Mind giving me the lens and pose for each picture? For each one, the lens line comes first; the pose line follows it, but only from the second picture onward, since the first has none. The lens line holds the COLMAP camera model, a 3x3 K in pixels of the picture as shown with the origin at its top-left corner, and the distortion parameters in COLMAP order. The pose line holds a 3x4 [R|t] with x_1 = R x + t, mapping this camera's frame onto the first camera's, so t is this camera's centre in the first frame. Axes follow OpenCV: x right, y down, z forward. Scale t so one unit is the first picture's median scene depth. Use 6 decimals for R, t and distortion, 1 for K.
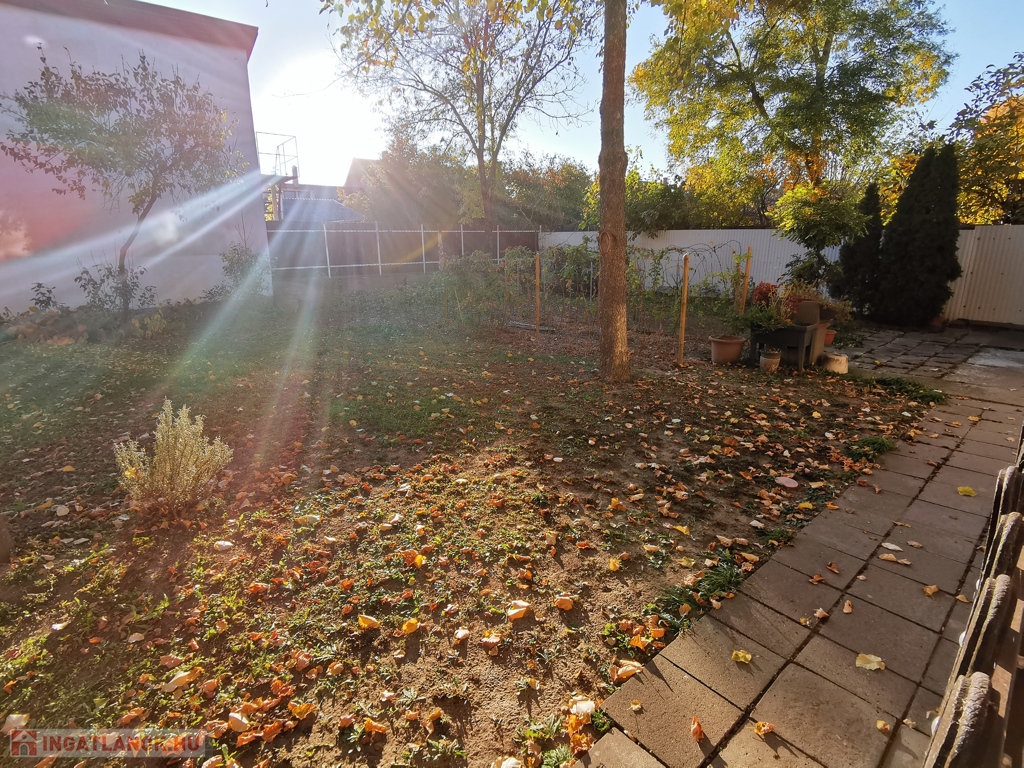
lens RADIAL K [[520.7, 0, 516.9], [0, 520.7, 379.7], [0, 0, 1]] dist [-0.018360, 0.000318]
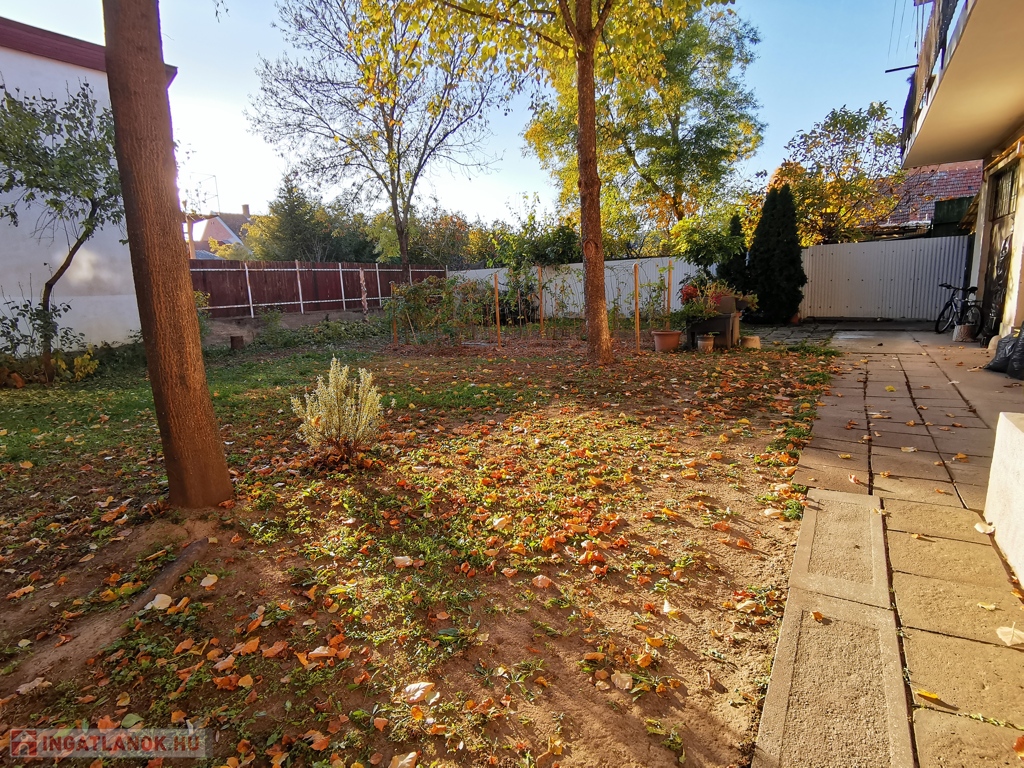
lens RADIAL K [[520.7, 0, 516.9], [0, 520.7, 379.7], [0, 0, 1]] dist [-0.018360, 0.000318]
pose [[0.963786, -0.080501, 0.254237, -0.207662], [0.105281, 0.990769, -0.085392, 0.080639], [-0.245016, 0.109066, 0.963365, -0.063002]]
